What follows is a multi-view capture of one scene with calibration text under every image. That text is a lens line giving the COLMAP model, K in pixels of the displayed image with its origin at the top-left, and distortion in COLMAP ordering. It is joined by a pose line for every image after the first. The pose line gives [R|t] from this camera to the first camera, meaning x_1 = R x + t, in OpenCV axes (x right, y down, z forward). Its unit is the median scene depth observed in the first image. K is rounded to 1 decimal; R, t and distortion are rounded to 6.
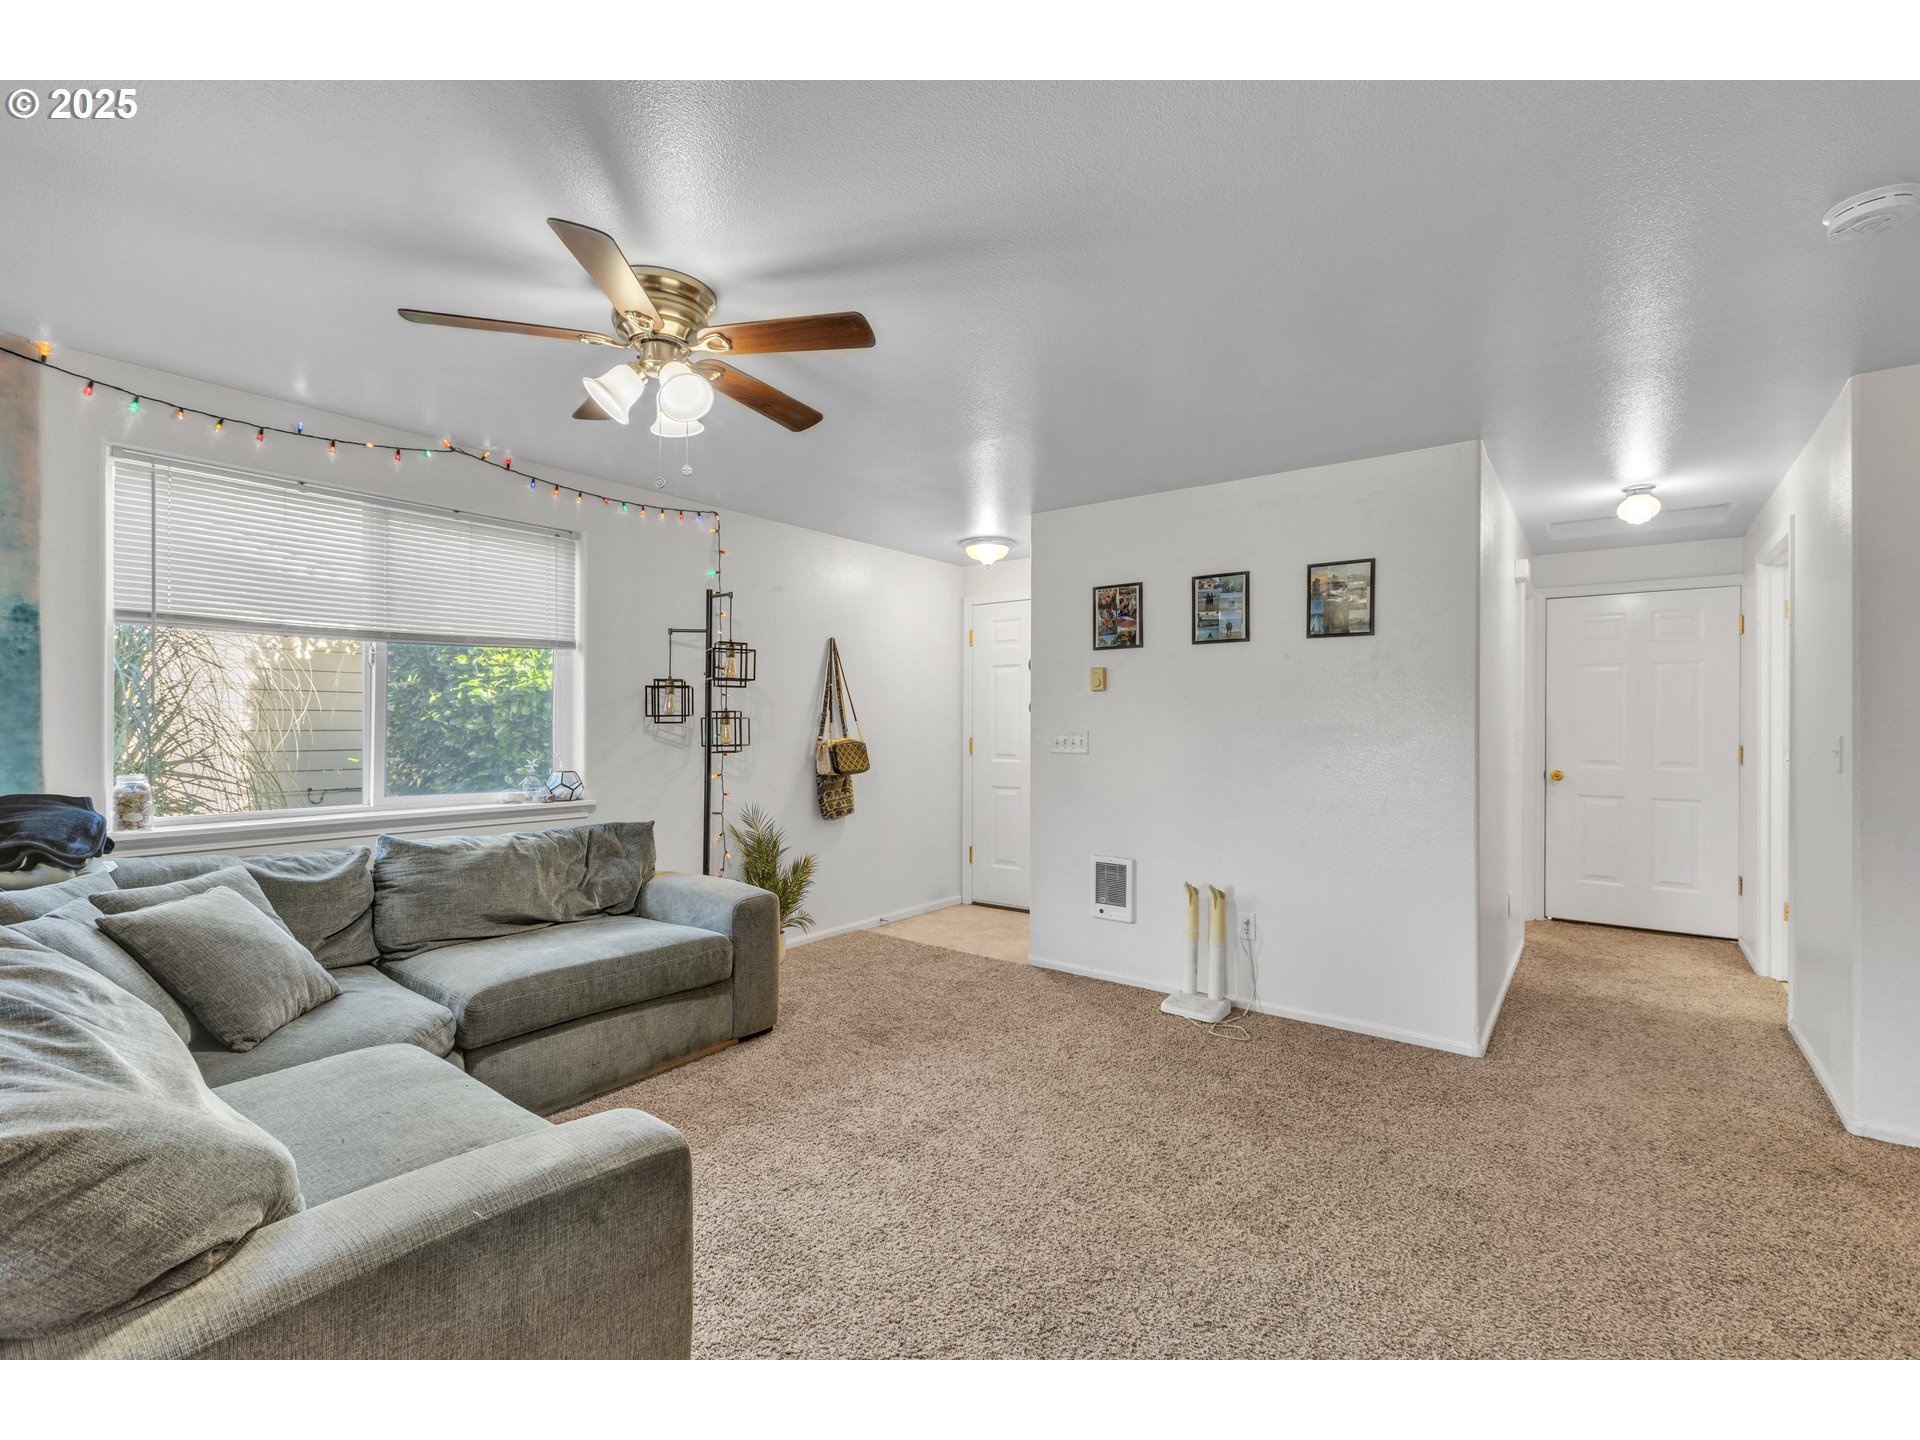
lens RADIAL K [[877.7, 0, 961.7], [0, 877.7, 721.3], [0, 0, 1]] dist [0.002042, 0.000354]
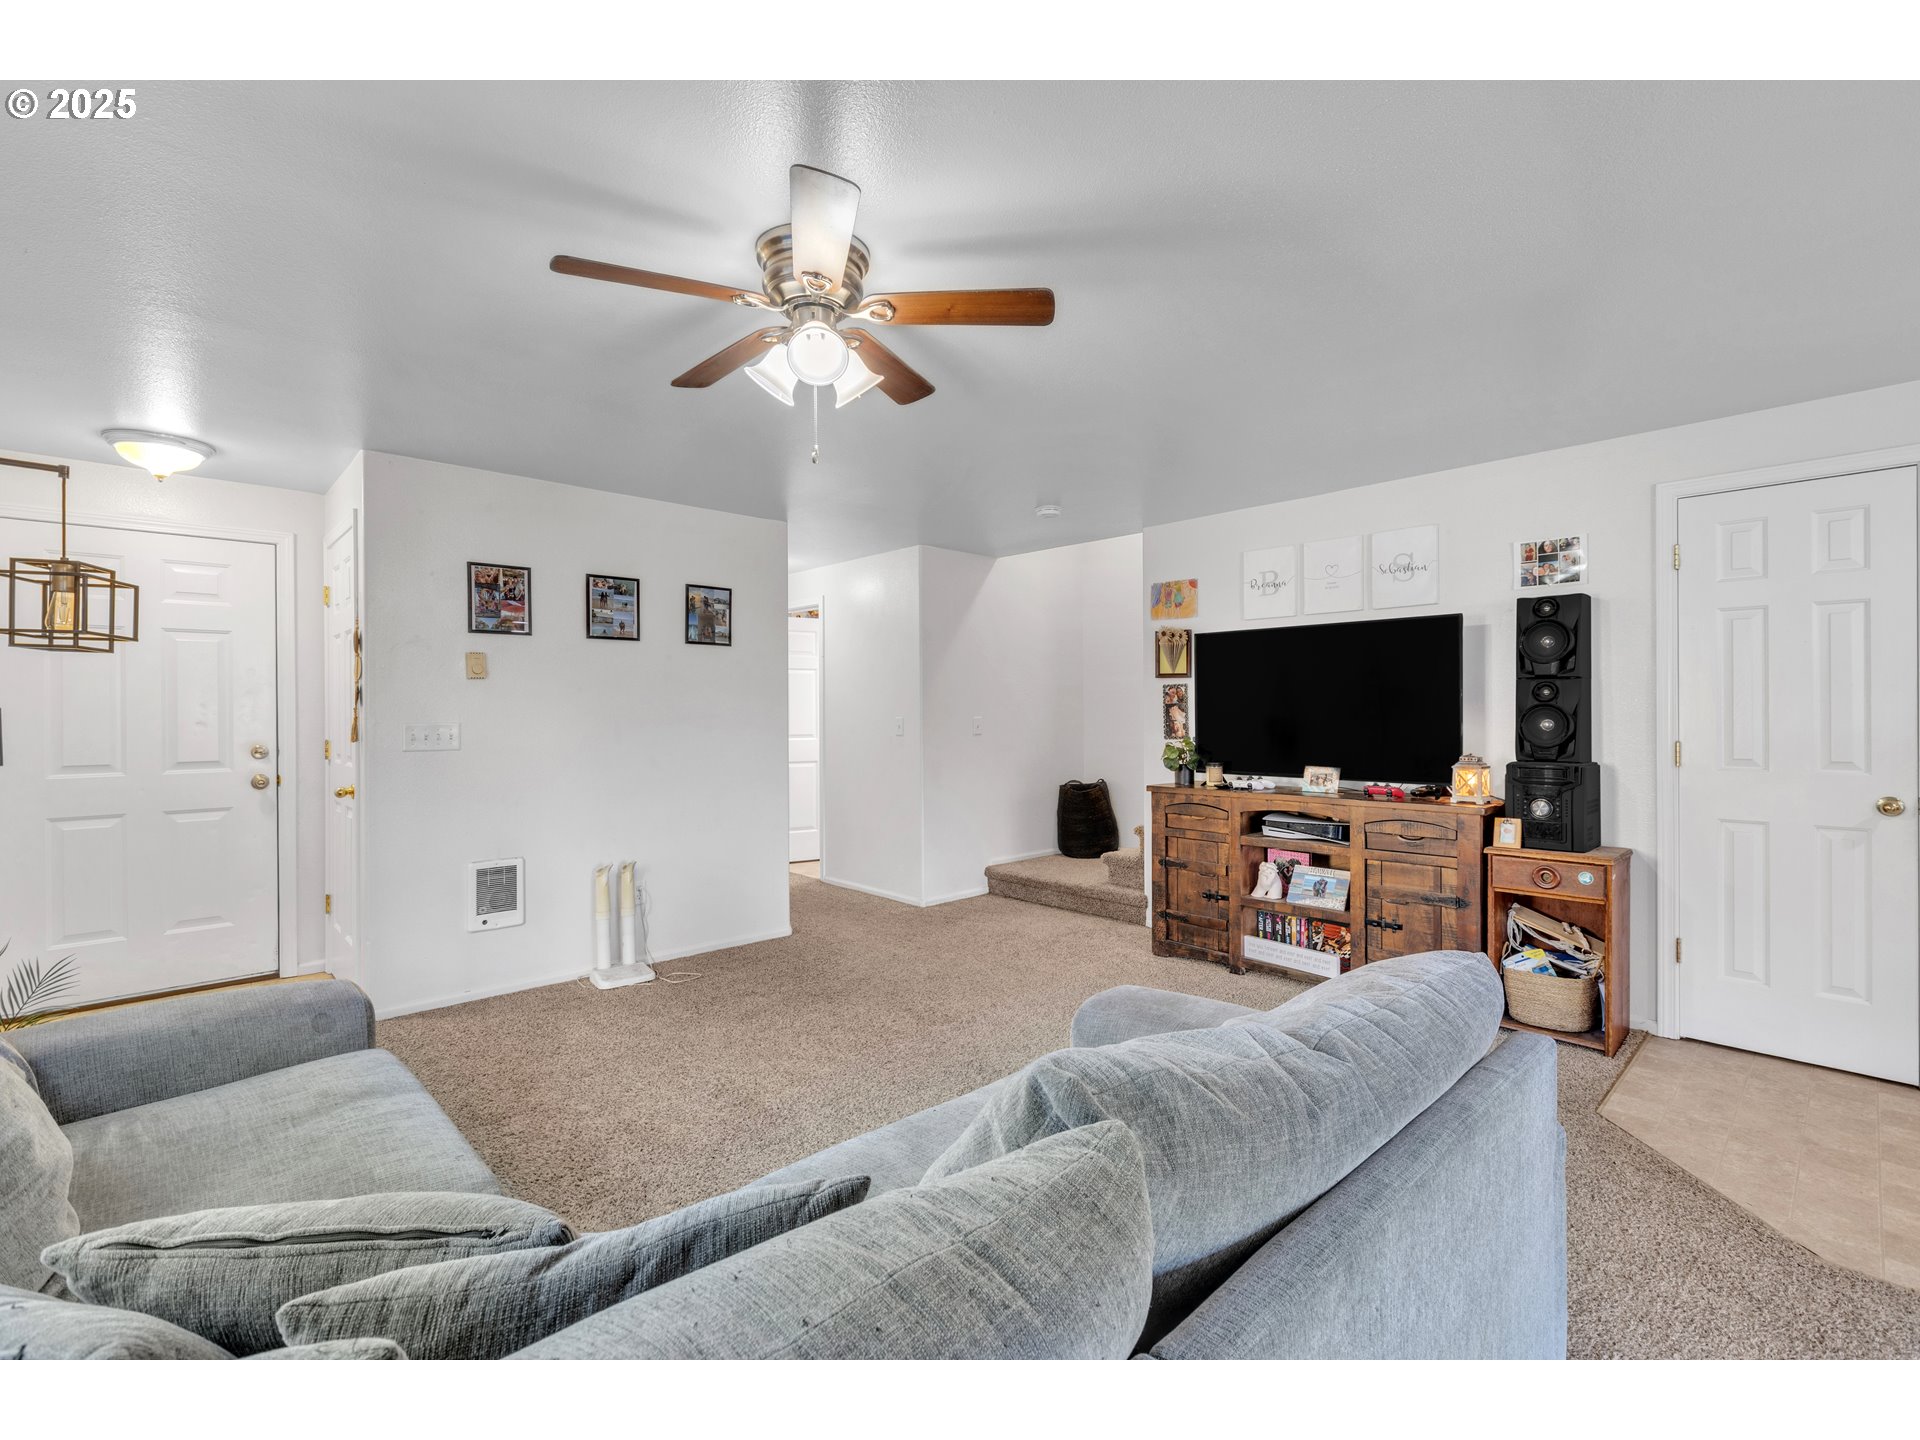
lens RADIAL K [[877.7, 0, 961.0], [0, 877.7, 715.5], [0, 0, 1]] dist [0.002042, 0.000354]
pose [[0.156715, -0.006348, 0.987623, -0.701808], [0.003879, 0.999976, 0.005812, -0.000171], [-0.987636, 0.002920, 0.156736, 0.398907]]
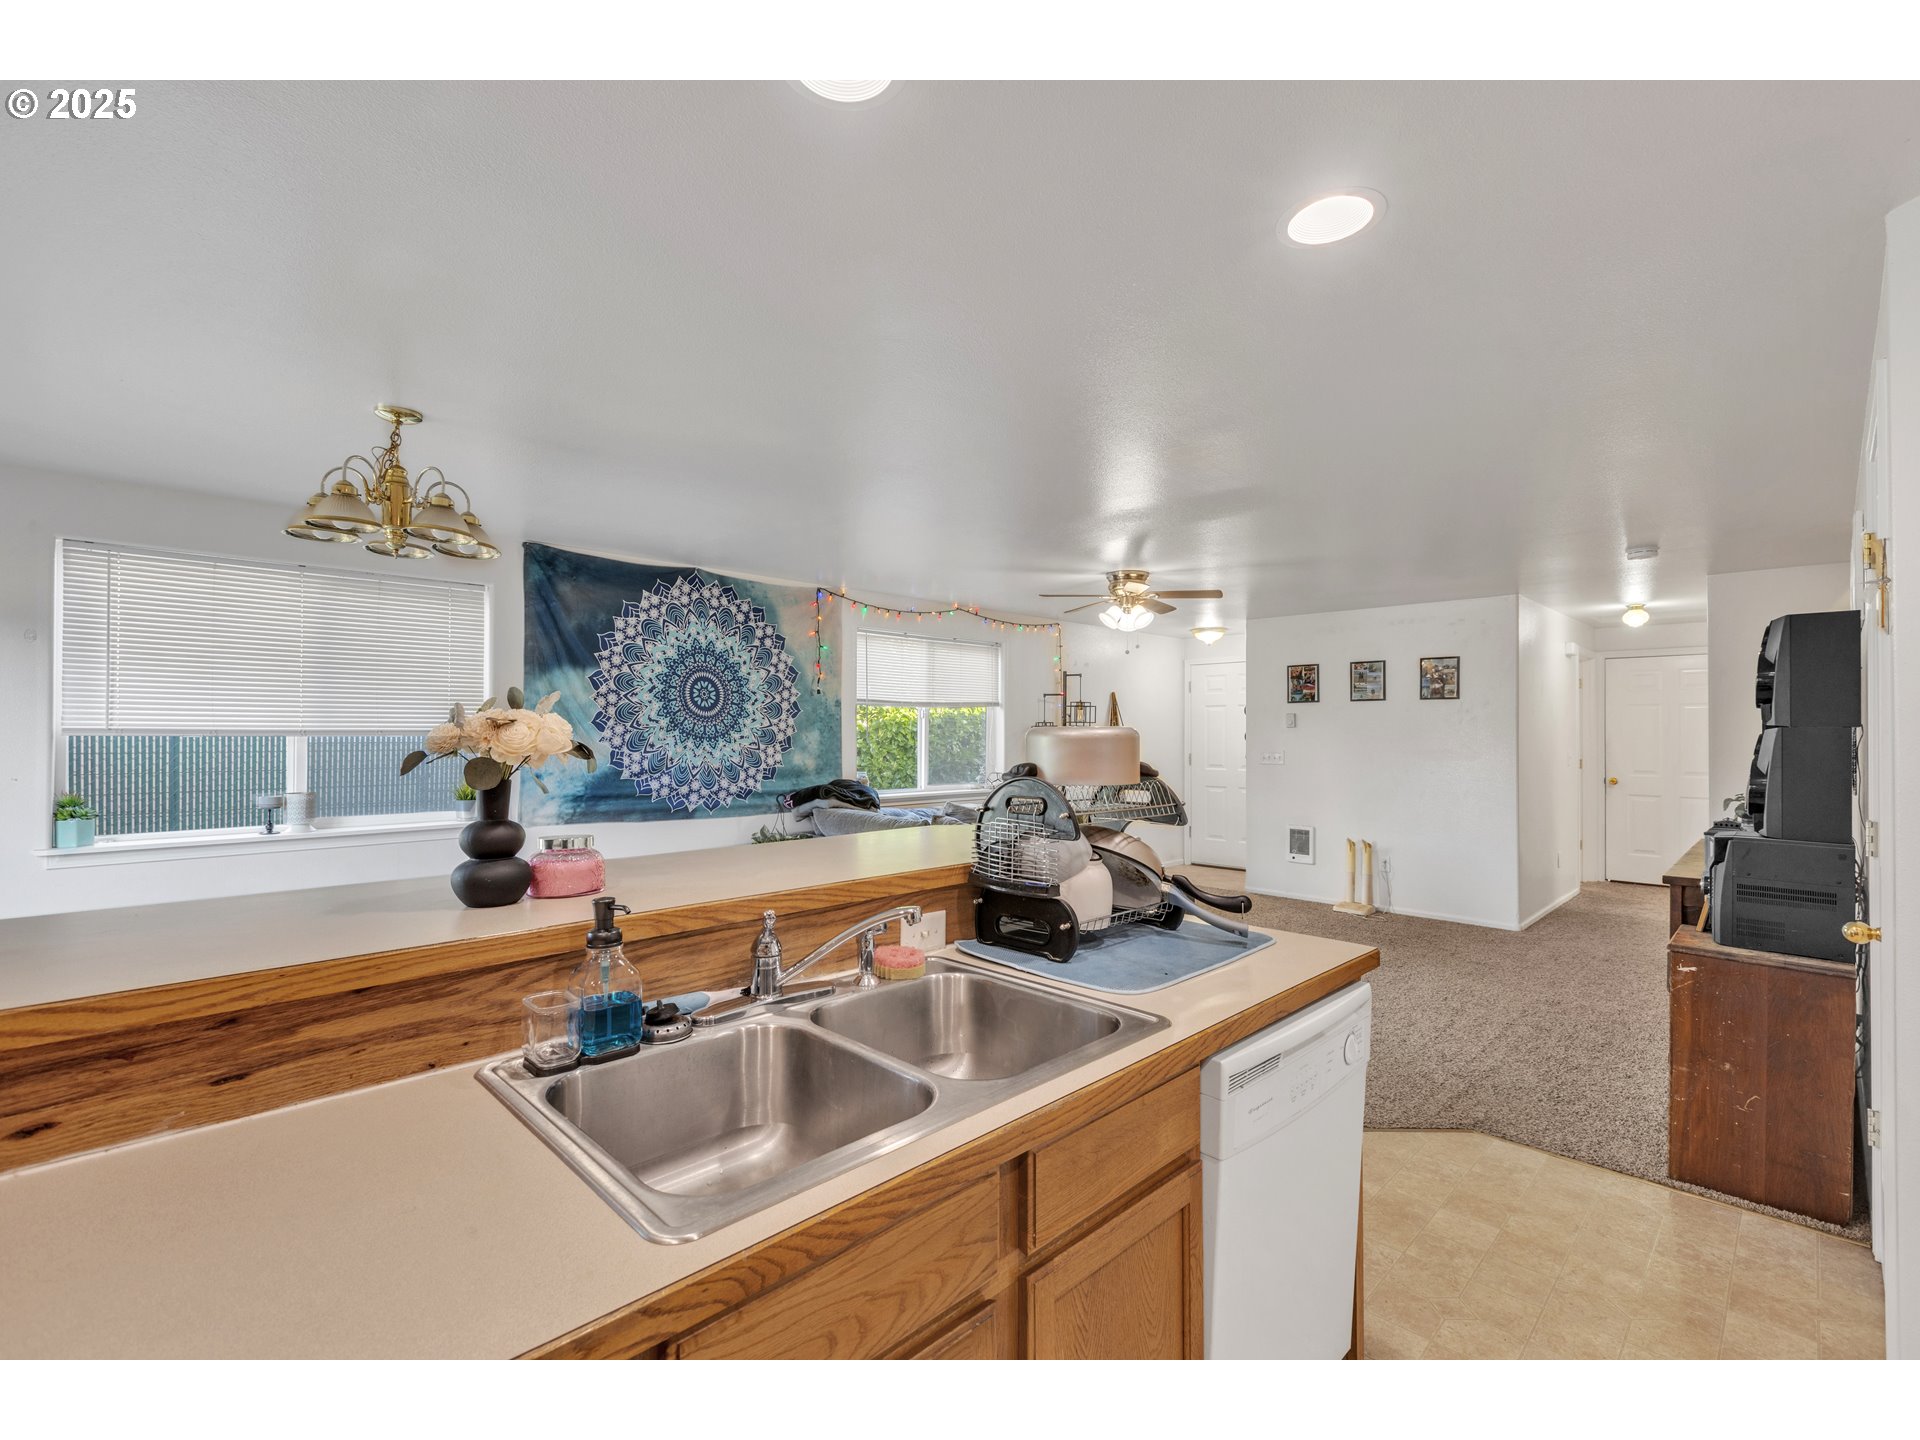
lens RADIAL K [[877.7, 0, 955.5], [0, 877.7, 726.7], [0, 0, 1]] dist [0.002042, 0.000354]
pose [[0.989579, -0.001258, -0.143986, -0.257360], [0.000539, 0.999987, -0.005035, -0.029912], [0.143990, 0.004905, 0.989567, -0.819637]]
